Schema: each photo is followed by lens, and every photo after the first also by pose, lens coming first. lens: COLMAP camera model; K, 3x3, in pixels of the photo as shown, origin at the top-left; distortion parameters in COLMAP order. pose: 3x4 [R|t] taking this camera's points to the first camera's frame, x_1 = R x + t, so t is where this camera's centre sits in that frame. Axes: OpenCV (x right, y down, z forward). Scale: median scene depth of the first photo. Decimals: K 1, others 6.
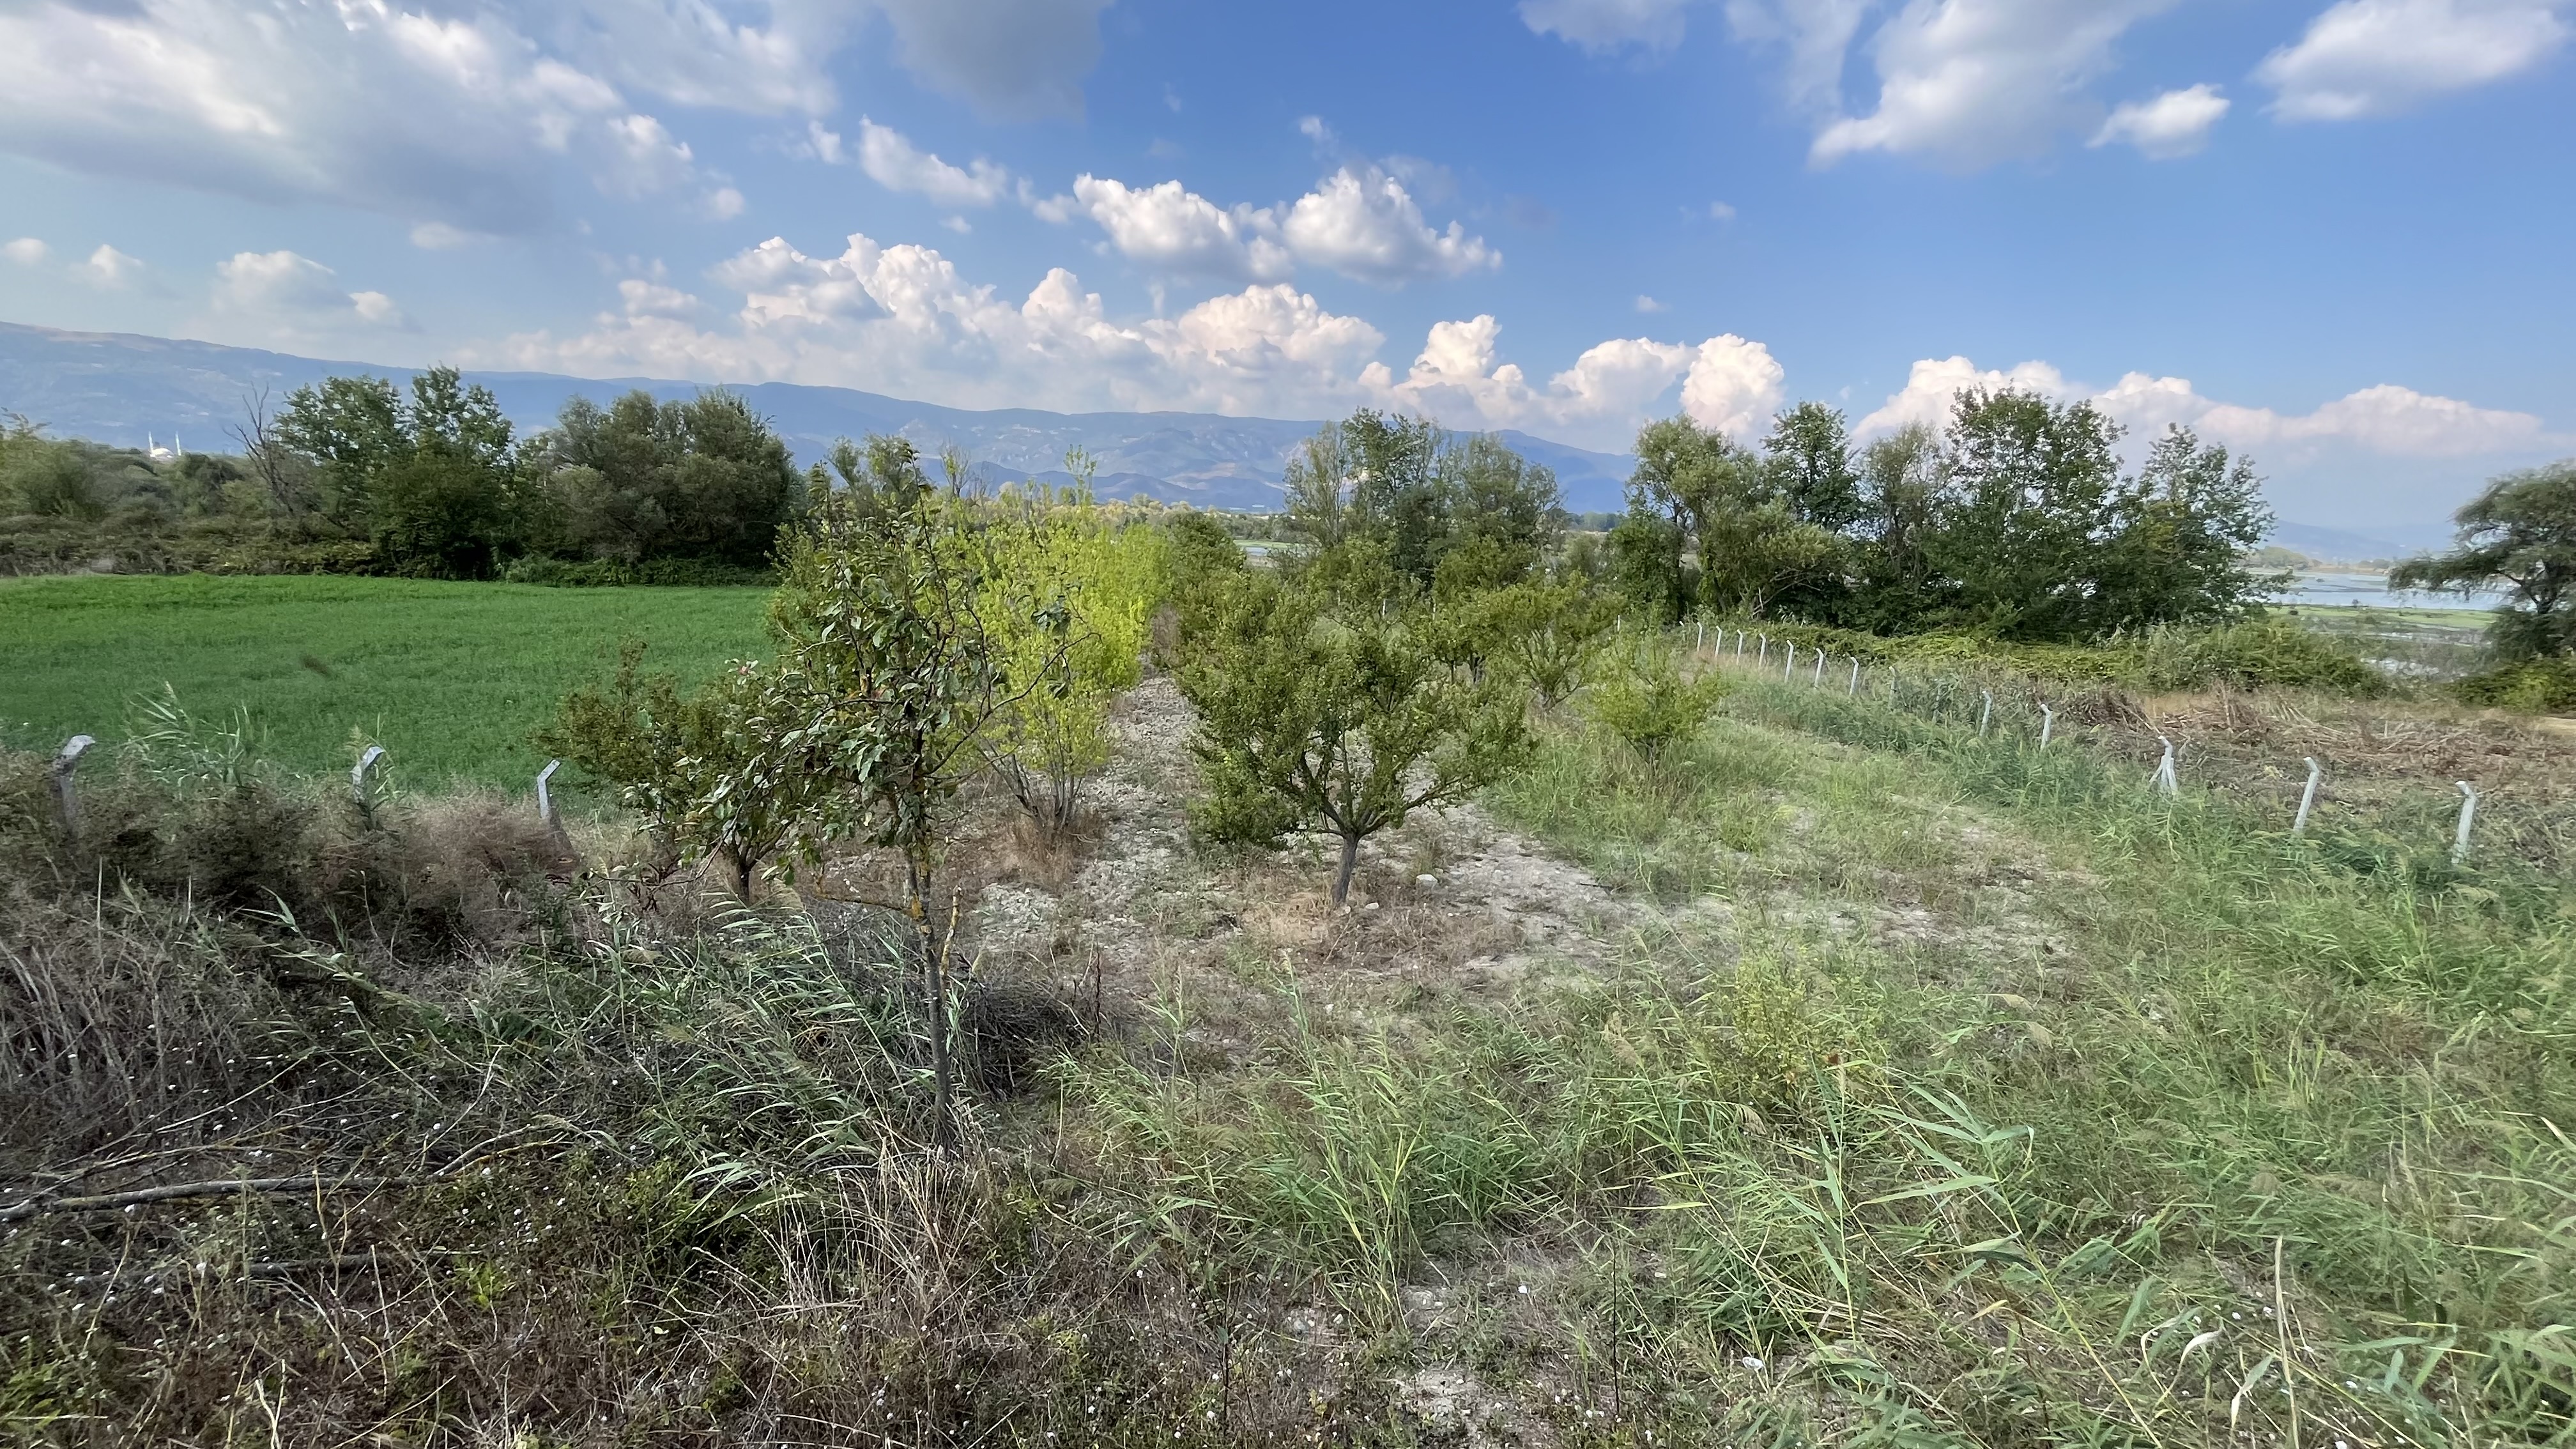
lens RADIAL K [[1047.2, 0, 1285.7], [0, 1047.2, 722.5], [0, 0, 1]] dist [-0.002965, 0.000425]
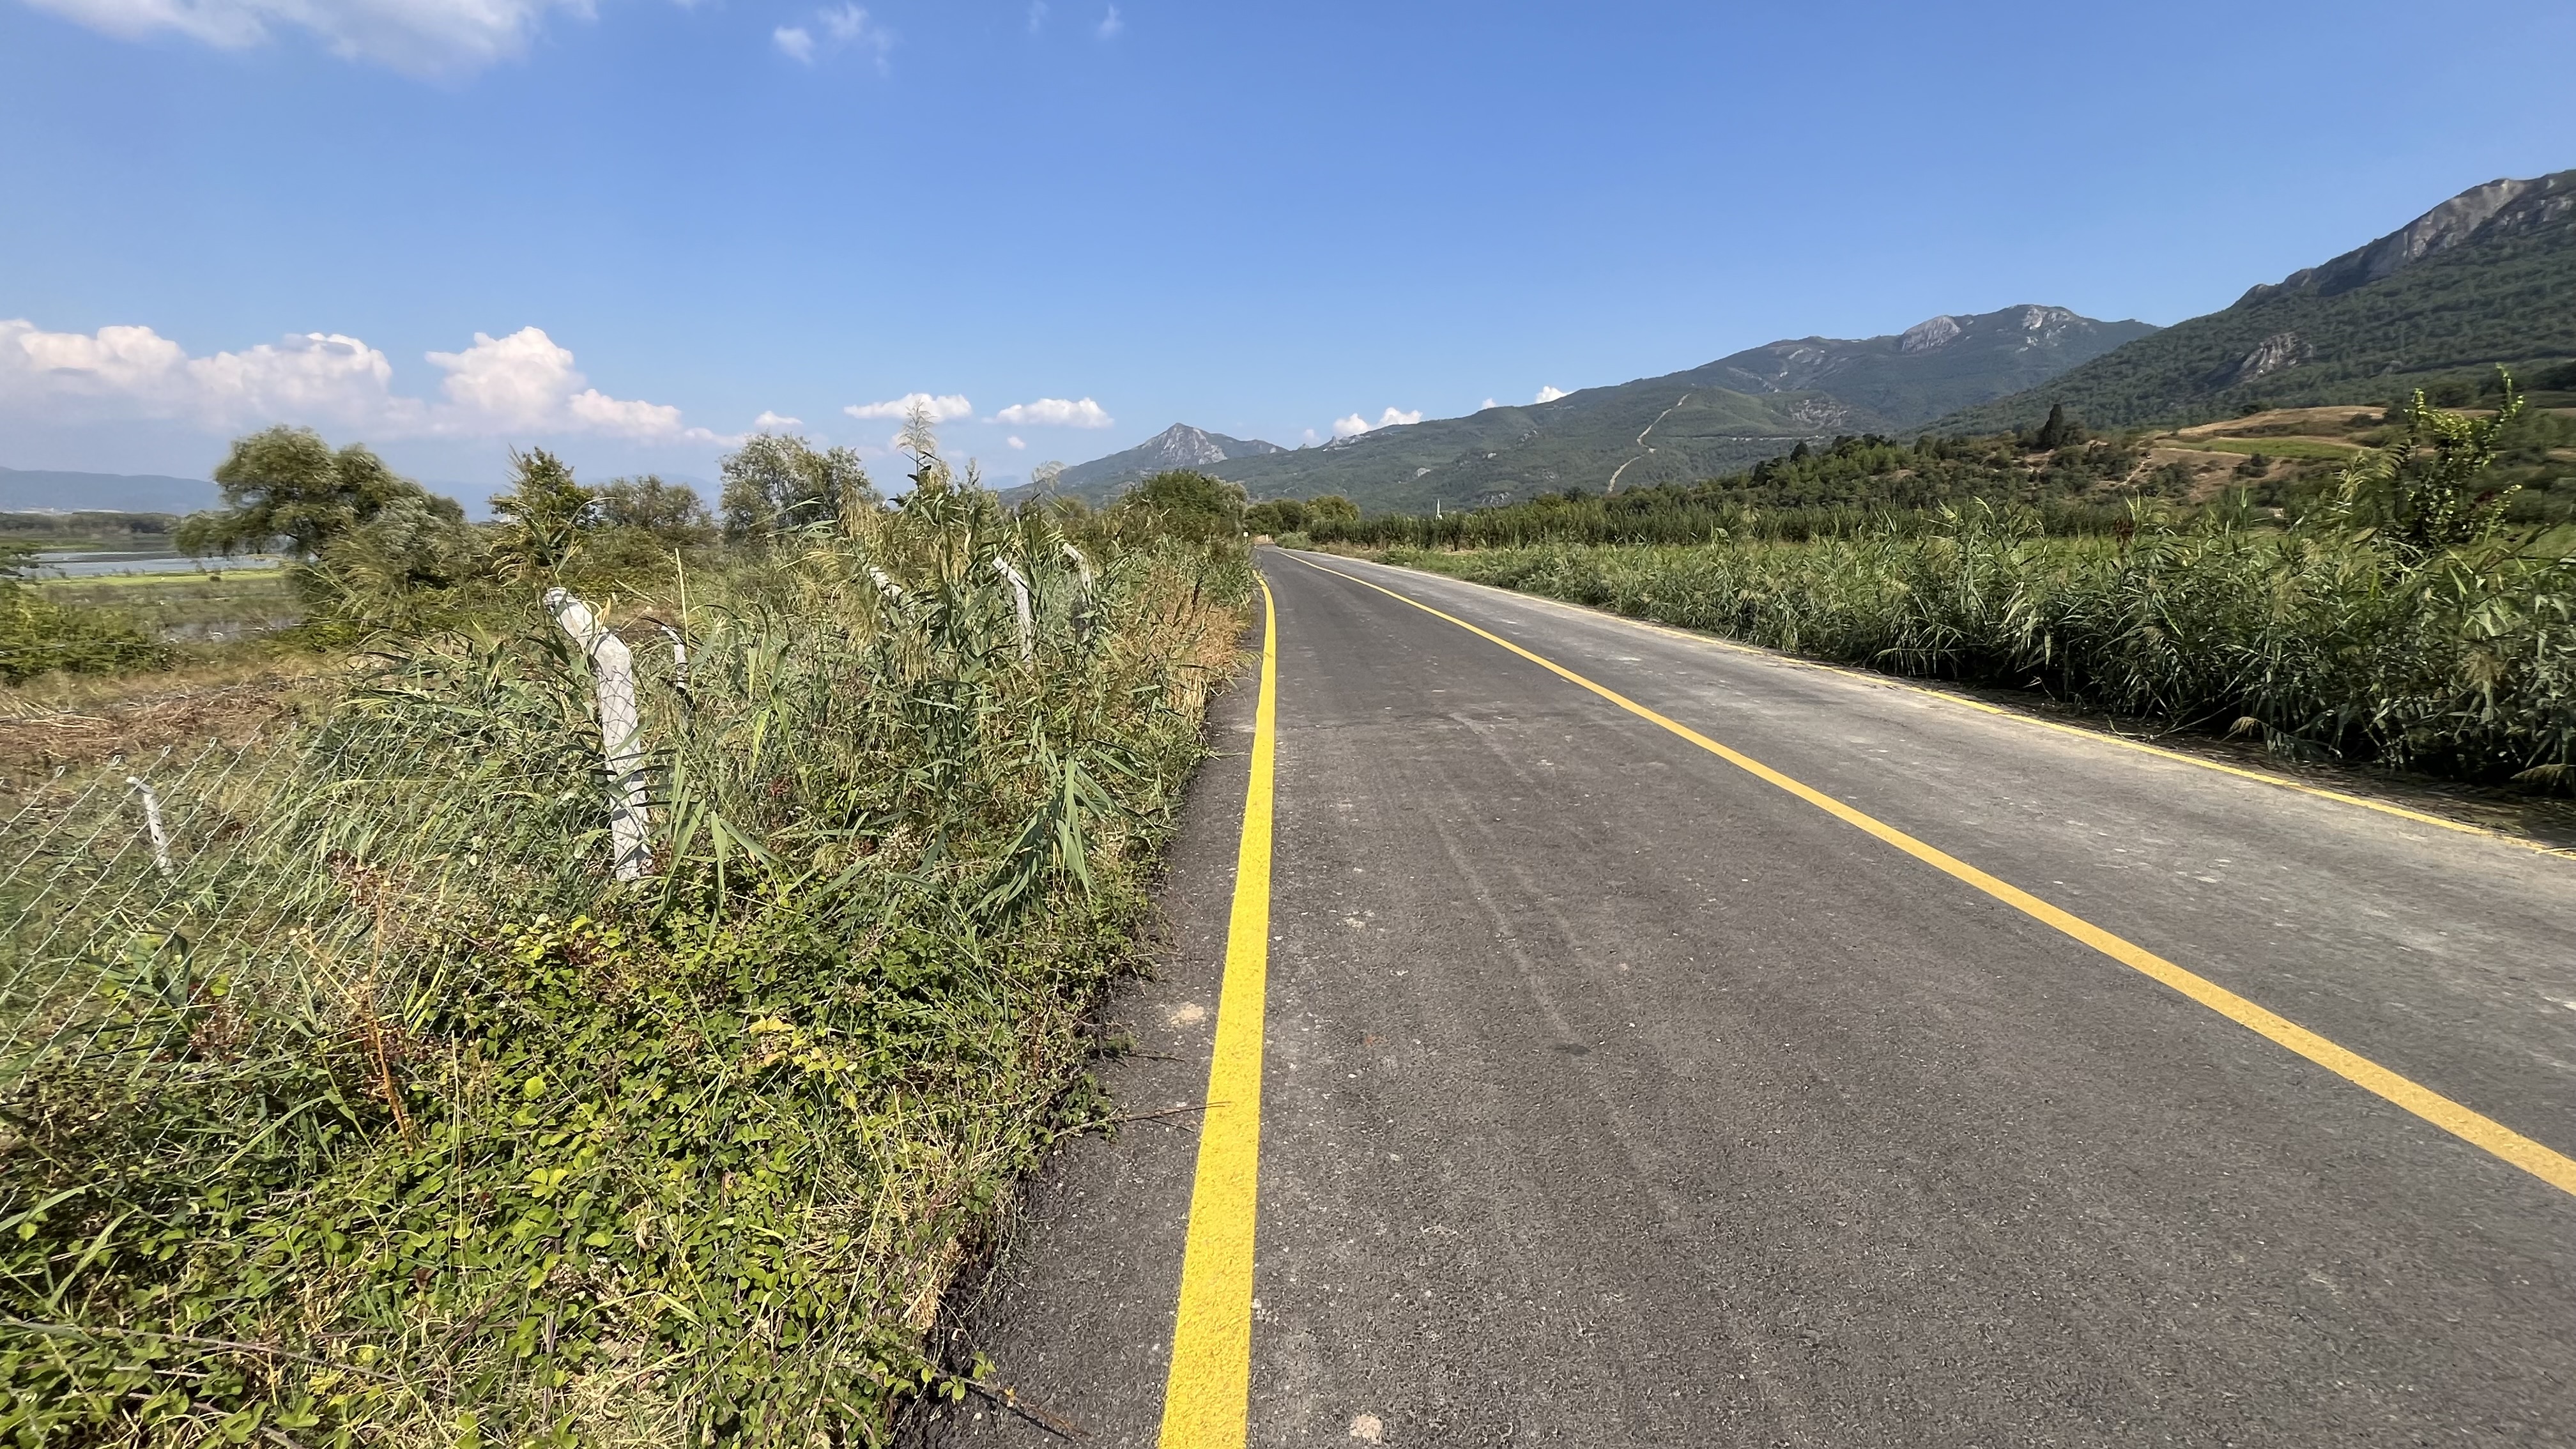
lens RADIAL K [[1047.2, 0, 1290.7], [0, 1047.2, 712.5], [0, 0, 1]] dist [-0.002965, 0.000425]
pose [[0.026421, -0.217832, 0.975629, 0.117976], [0.192513, 0.958809, 0.208863, 0.011217], [-0.980939, 0.182303, 0.067269, -0.051451]]
